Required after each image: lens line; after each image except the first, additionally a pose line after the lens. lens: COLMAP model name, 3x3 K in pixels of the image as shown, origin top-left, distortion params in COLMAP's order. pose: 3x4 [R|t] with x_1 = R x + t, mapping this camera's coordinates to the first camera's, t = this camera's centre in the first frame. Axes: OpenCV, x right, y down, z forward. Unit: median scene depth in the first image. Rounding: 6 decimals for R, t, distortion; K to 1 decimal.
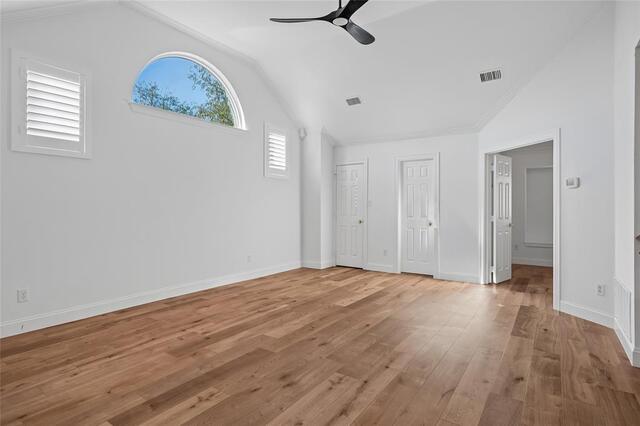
lens RADIAL K [[340.4, 0, 320.0], [0, 340.4, 213.0], [0, 0, 1]] dist [0.021241, 0.000007]
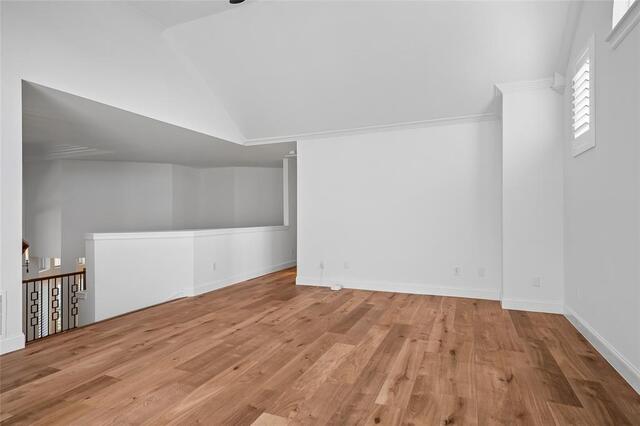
lens RADIAL K [[340.4, 0, 320.0], [0, 340.4, 213.0], [0, 0, 1]] dist [0.021241, 0.000007]
pose [[-0.979952, 0.009689, -0.198997, 0.116168], [0.007696, 0.999912, 0.010787, -0.021610], [0.199084, 0.009039, -0.979941, 1.952118]]
